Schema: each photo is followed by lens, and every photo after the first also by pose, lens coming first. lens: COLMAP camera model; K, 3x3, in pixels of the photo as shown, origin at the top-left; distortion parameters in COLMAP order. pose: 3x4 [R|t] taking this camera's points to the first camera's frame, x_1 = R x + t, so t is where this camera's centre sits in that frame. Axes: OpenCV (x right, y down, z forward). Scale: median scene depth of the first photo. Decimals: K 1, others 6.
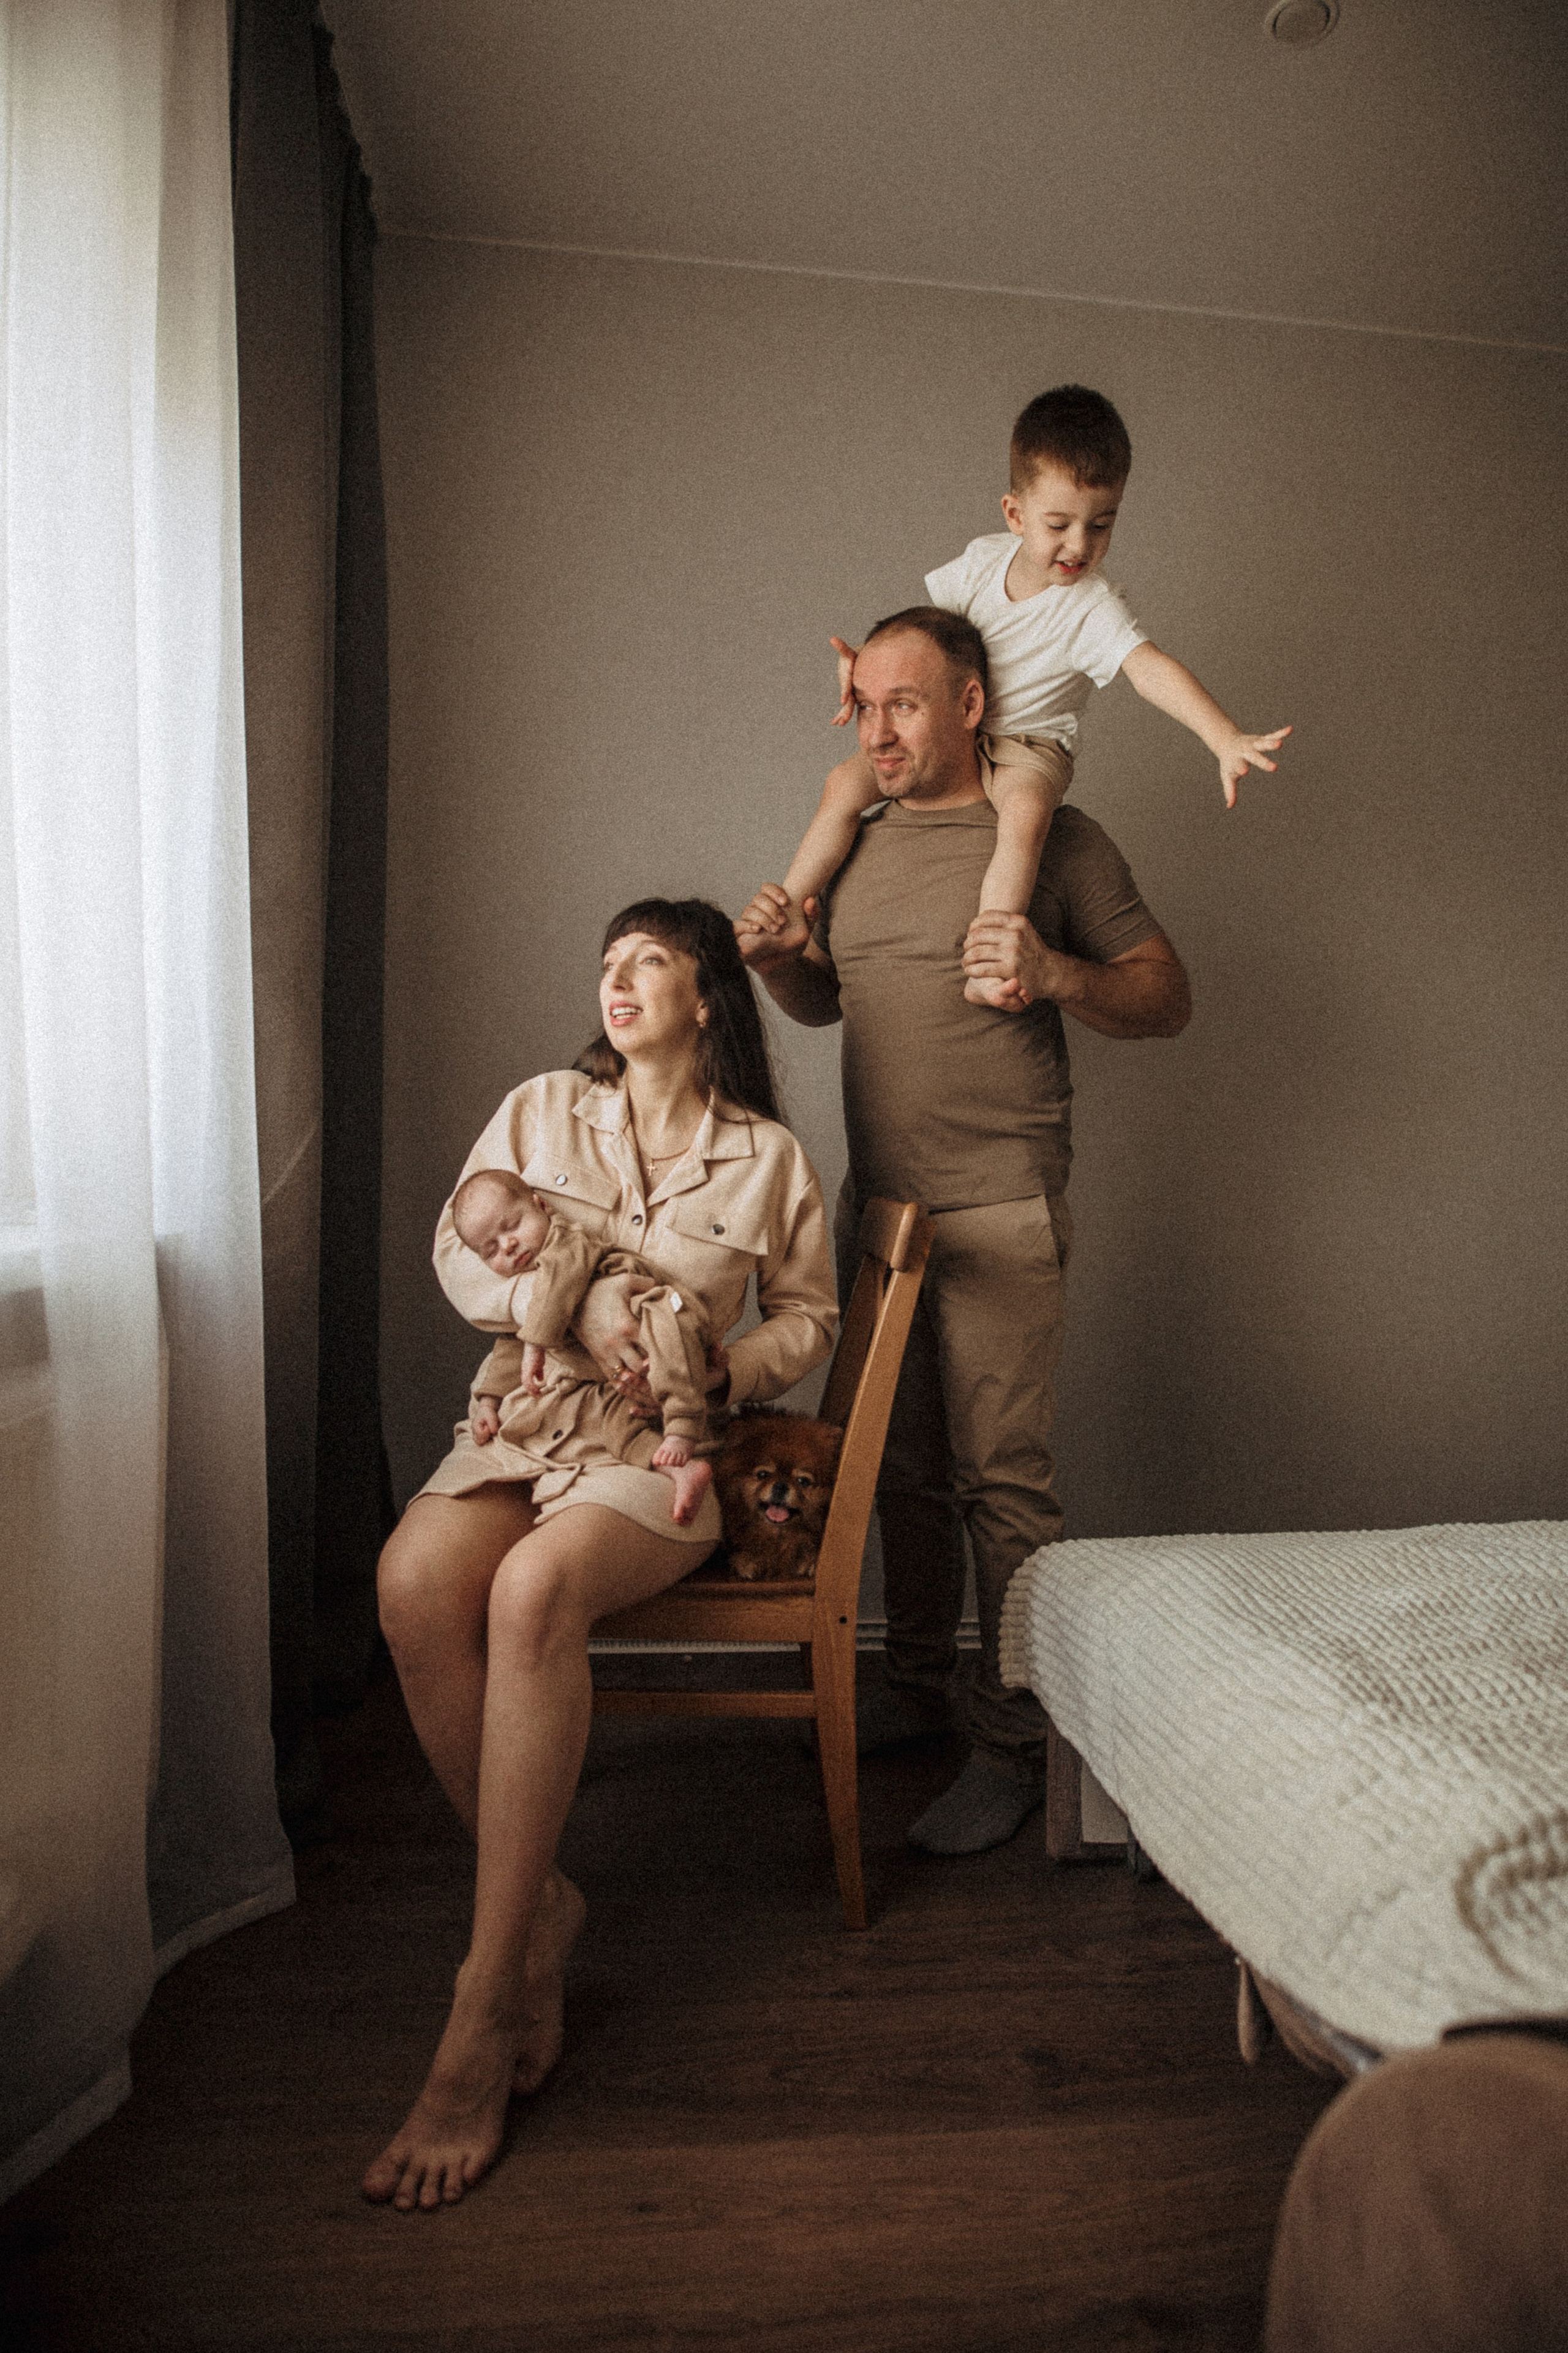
lens RADIAL K [[1361.3, 0, 741.6], [0, 1361.3, 1176.2], [0, 0, 1]] dist [0.000503, -0.000132]
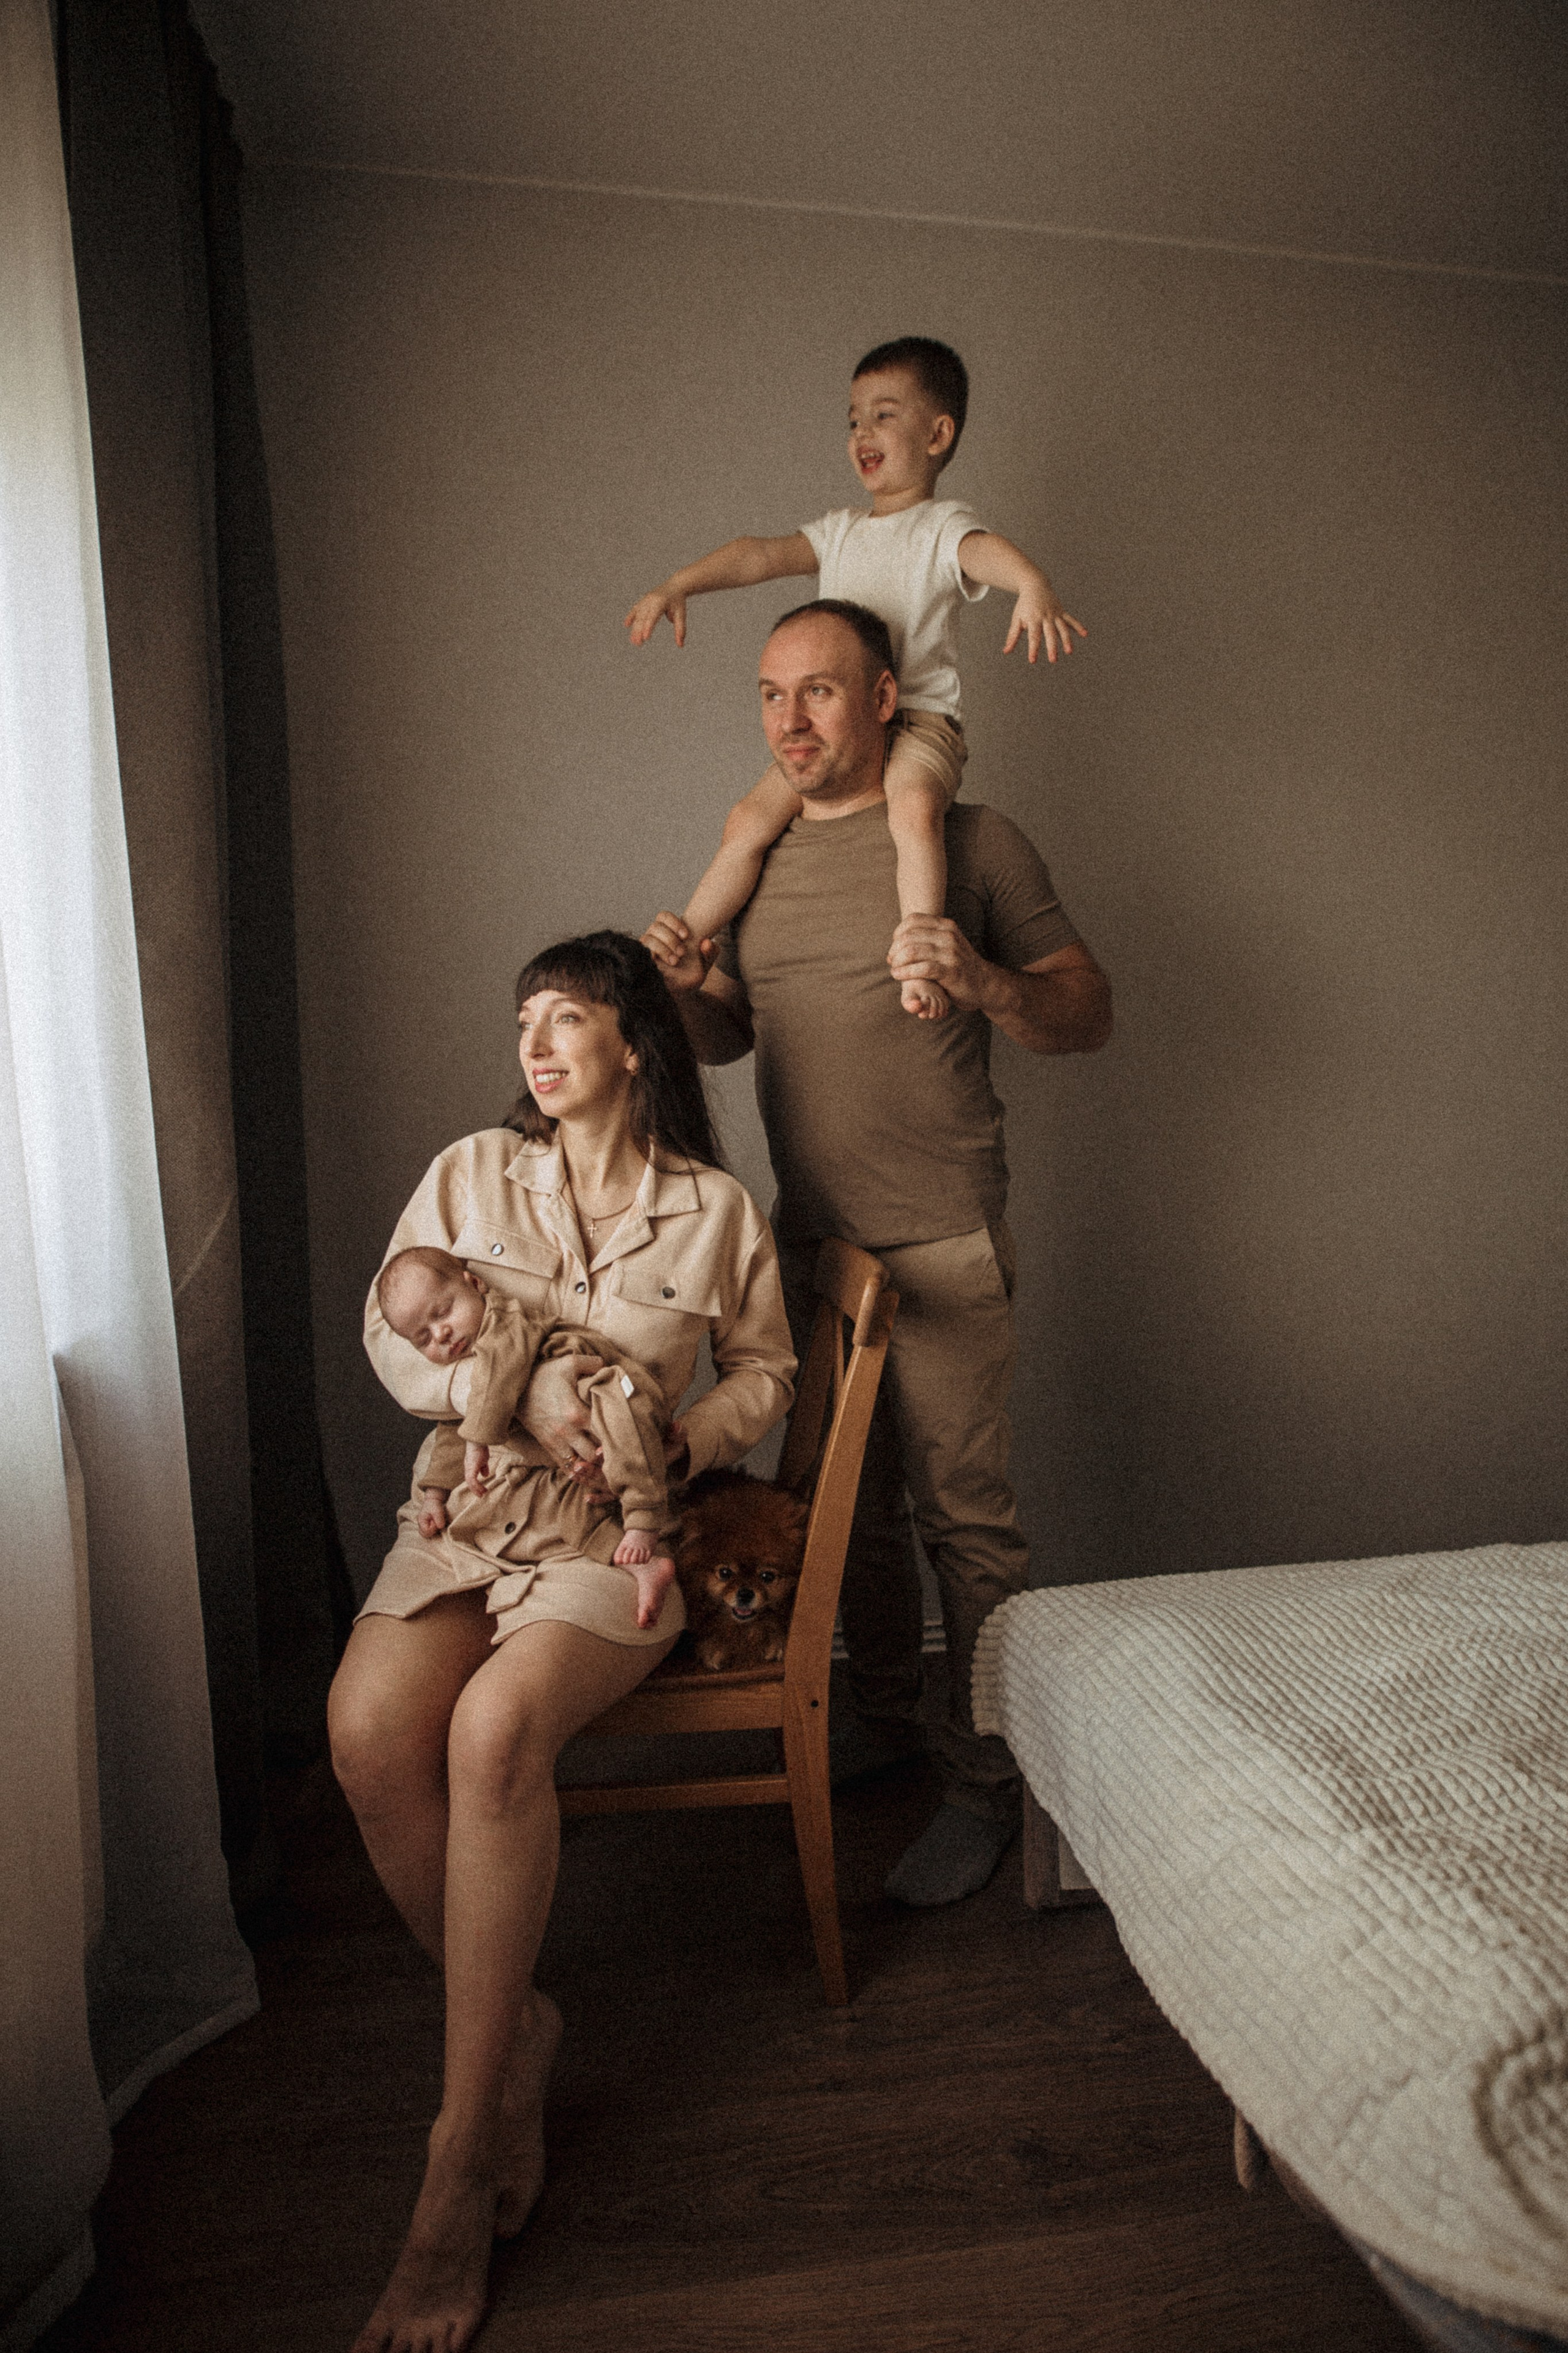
lens RADIAL K [[1361.3, 0, 741.6], [0, 1361.3, 1176.2], [0, 0, 1]] dist [0.000503, -0.000132]
pose [[0.998160, -0.041392, 0.044313, -0.004385], [0.037193, 0.995090, 0.091718, -0.137139], [-0.047892, -0.089901, 0.994799, 0.074624]]
